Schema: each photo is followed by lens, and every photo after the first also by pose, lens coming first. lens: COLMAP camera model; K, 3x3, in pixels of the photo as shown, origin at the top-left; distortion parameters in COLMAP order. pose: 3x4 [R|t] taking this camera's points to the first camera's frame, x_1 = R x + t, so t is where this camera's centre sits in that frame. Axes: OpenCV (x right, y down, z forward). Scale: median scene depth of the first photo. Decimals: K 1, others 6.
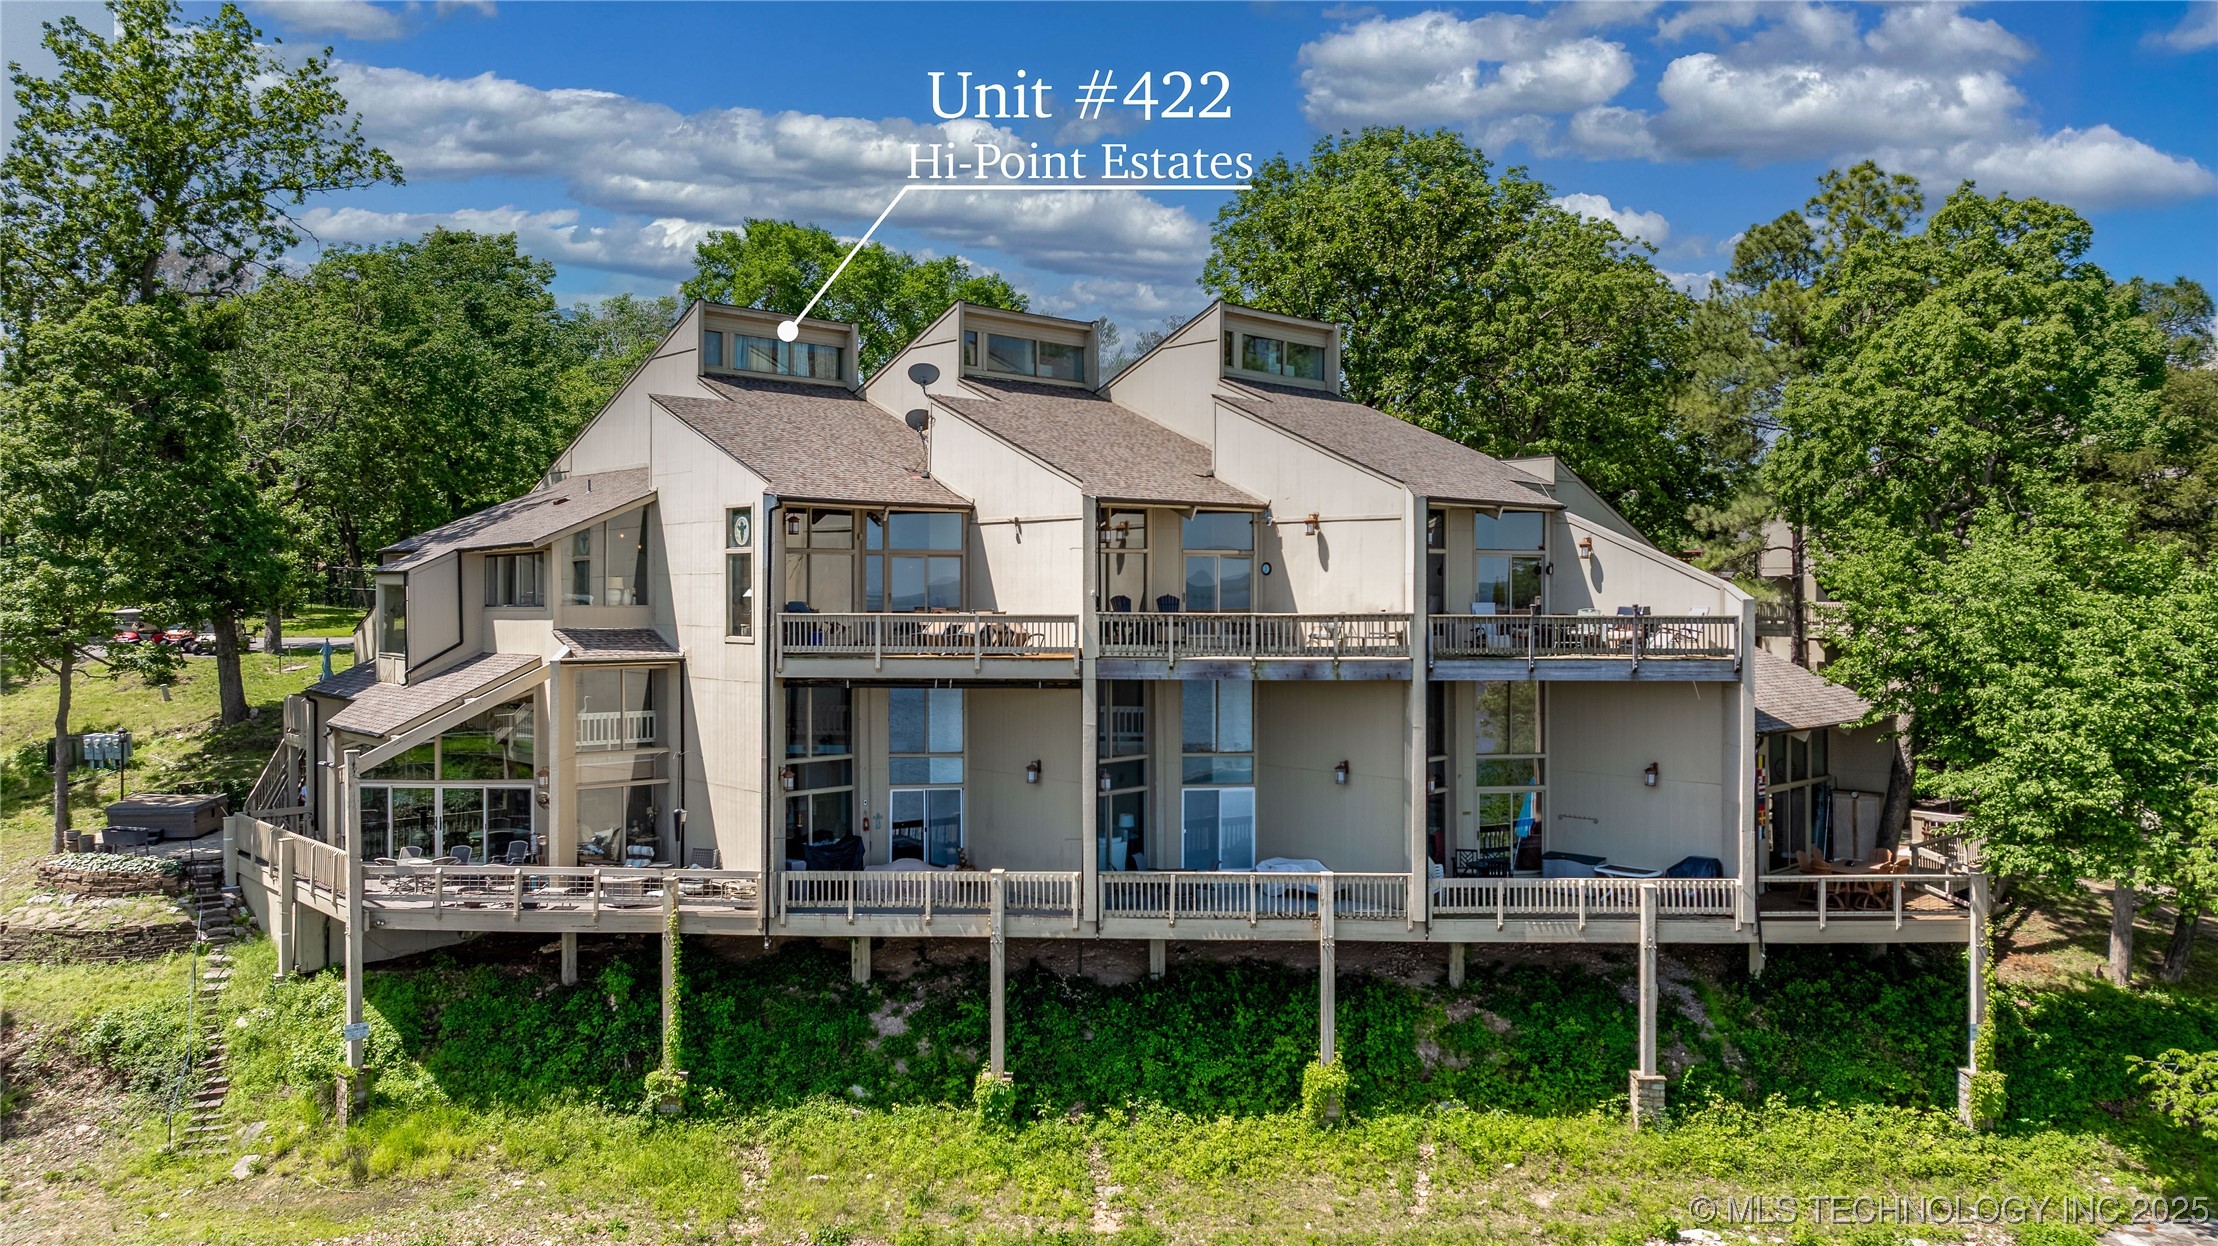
lens RADIAL K [[1559.0, 0, 1115.2], [0, 1559.0, 586.7], [0, 0, 1]] dist [-0.019092, 0.000350]
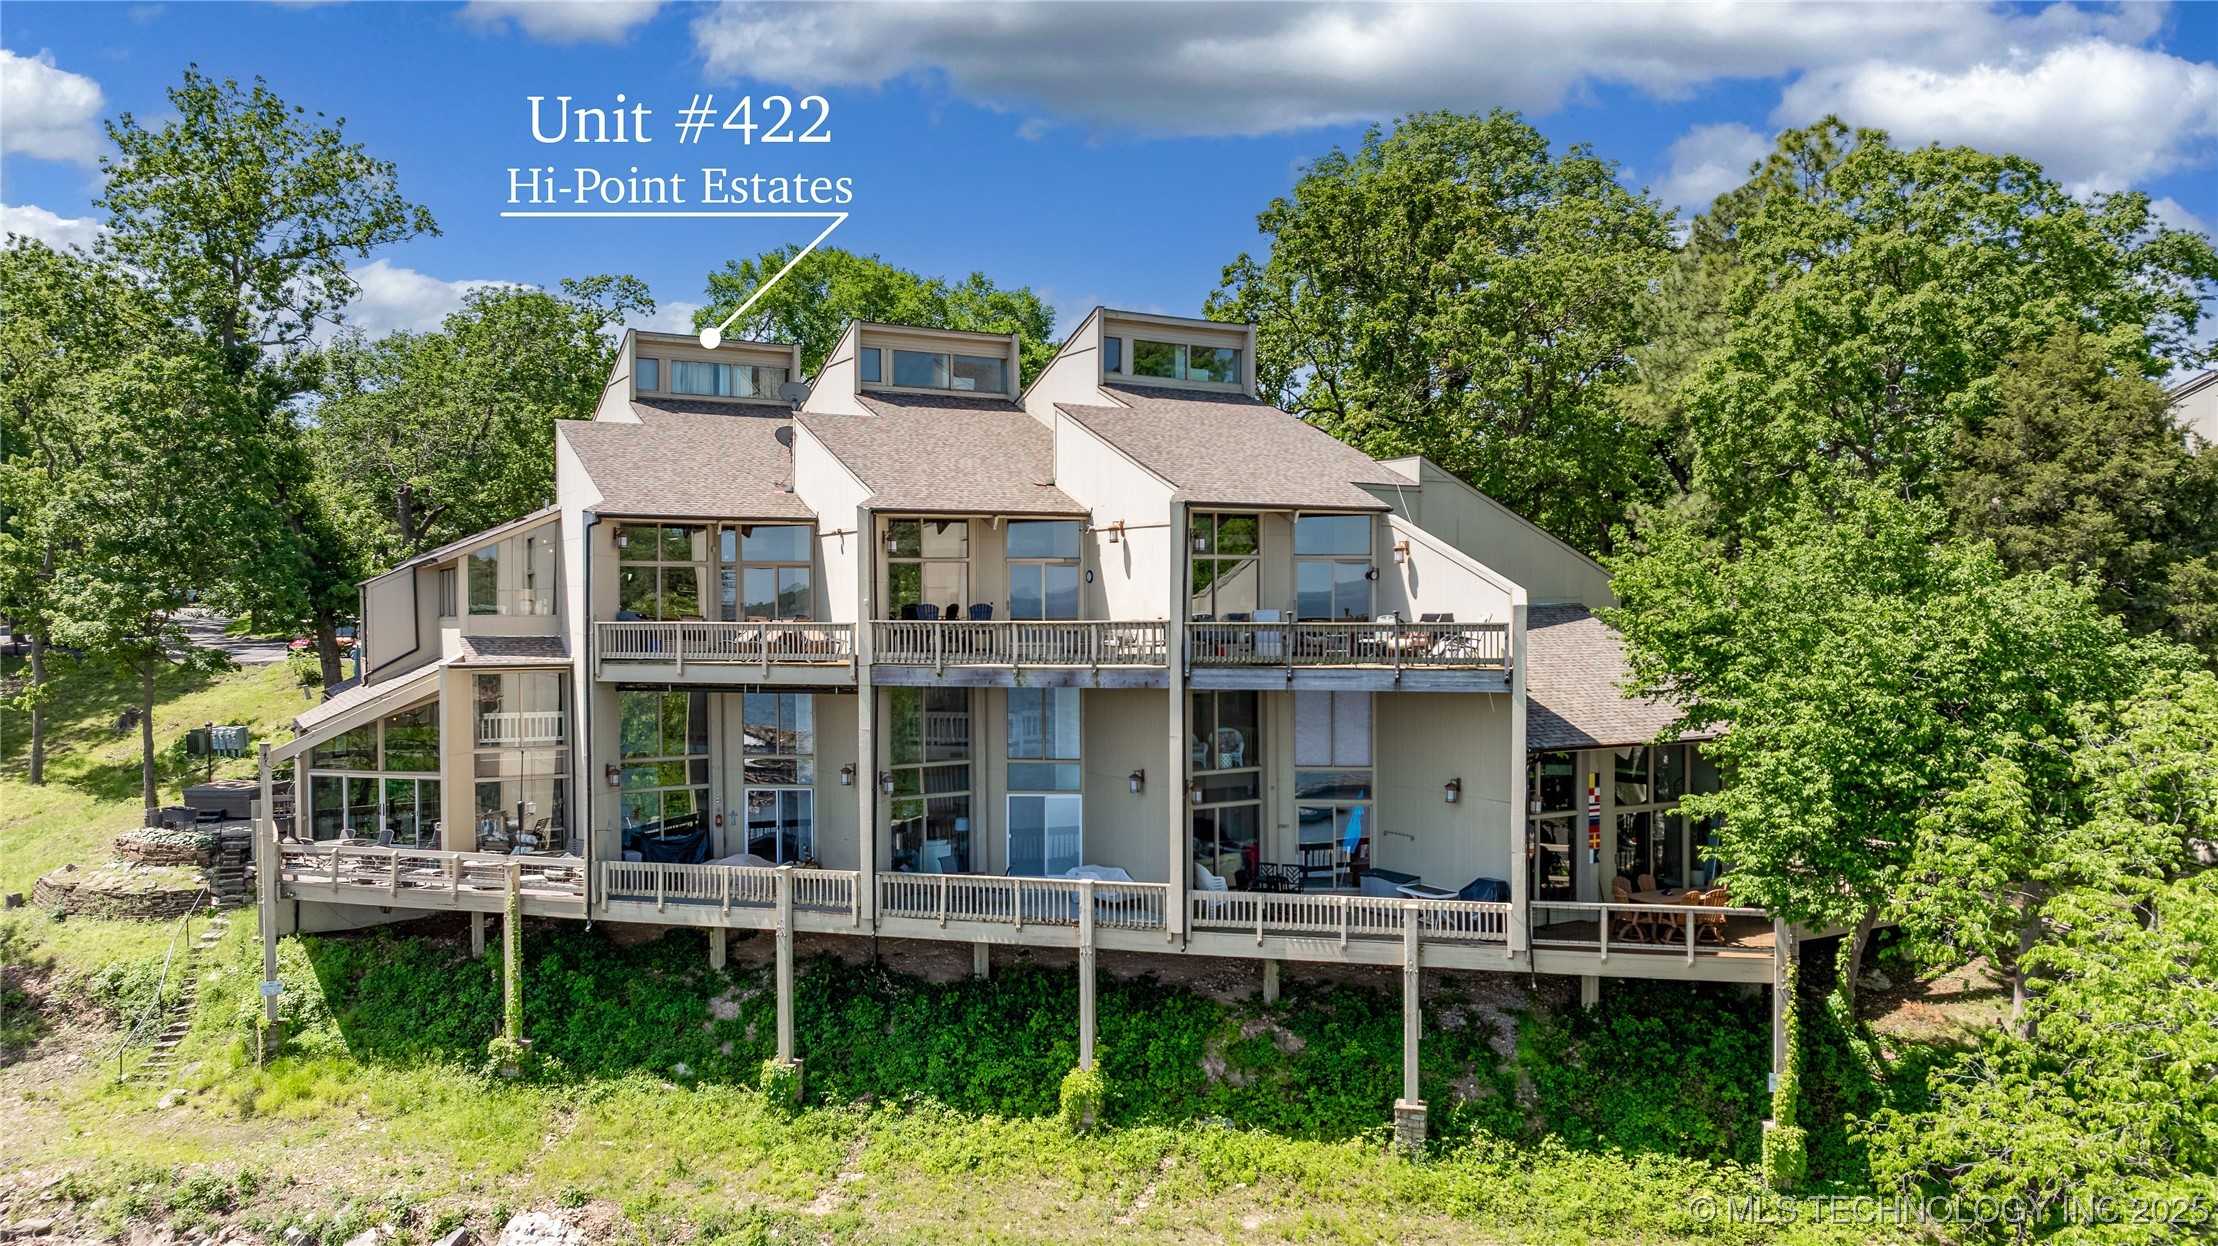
lens RADIAL K [[1572.3, 0, 1109.0], [0, 1572.3, 623.0], [0, 0, 1]] dist [-0.017772, -0.004458]
pose [[0.973390, -0.001403, -0.229150, 0.354024], [0.005617, 0.999827, 0.017738, 0.000508], [0.229086, -0.018553, 0.973229, 0.022976]]
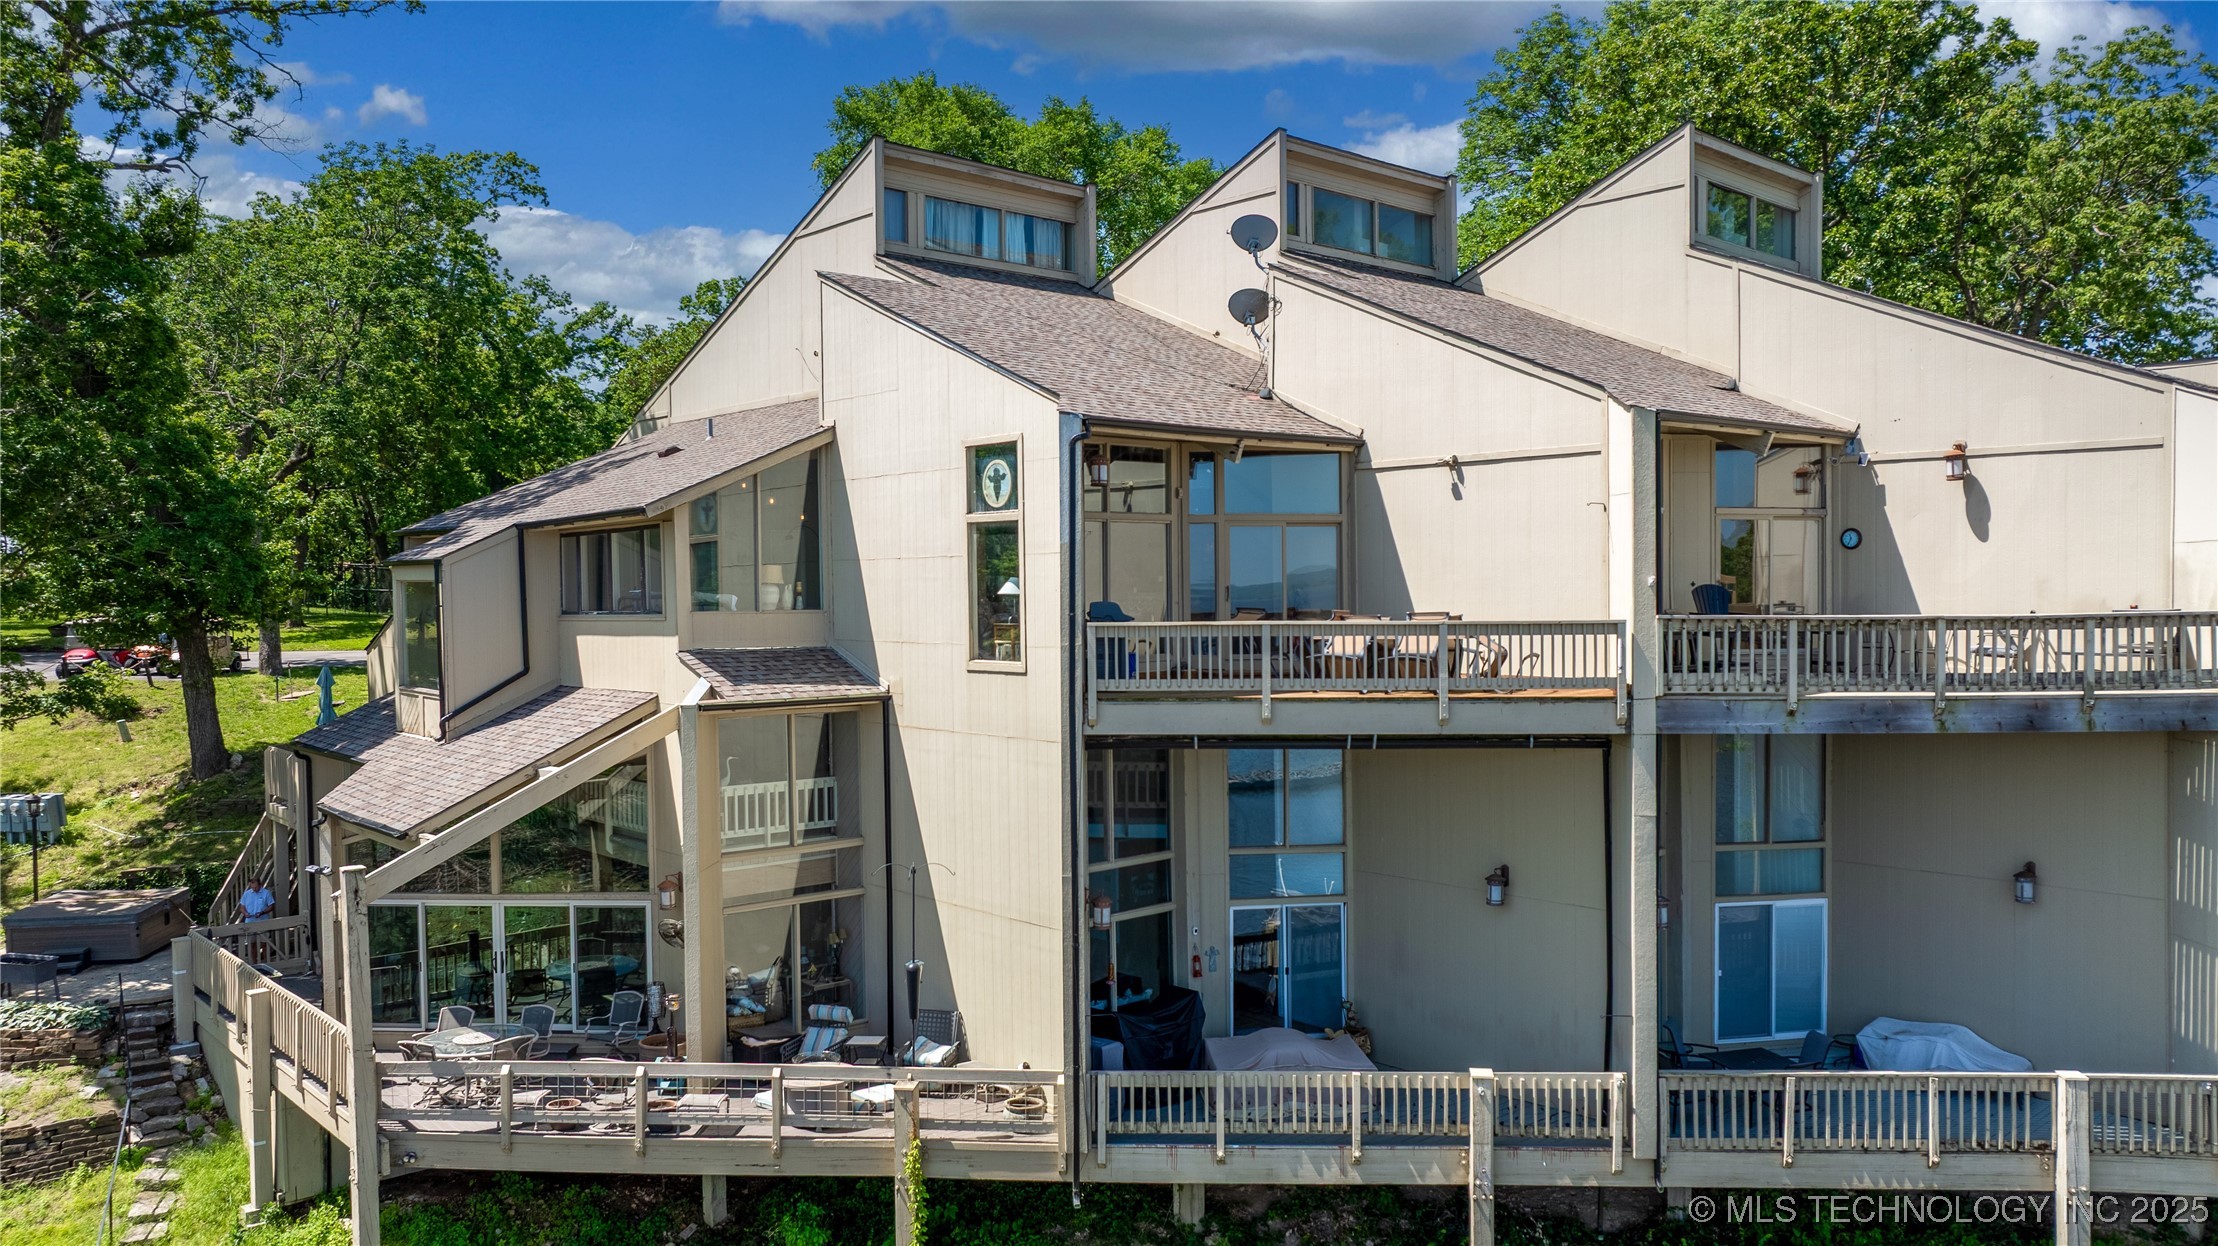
lens RADIAL K [[1594.8, 0, 1109.0], [0, 1594.8, 623.0], [0, 0, 1]] dist [-0.043102, 0.056368]
pose [[0.999563, -0.010343, -0.027709, -0.180699], [0.011092, 0.999573, 0.027022, 0.001356], [0.027417, -0.027317, 0.999251, 0.393274]]
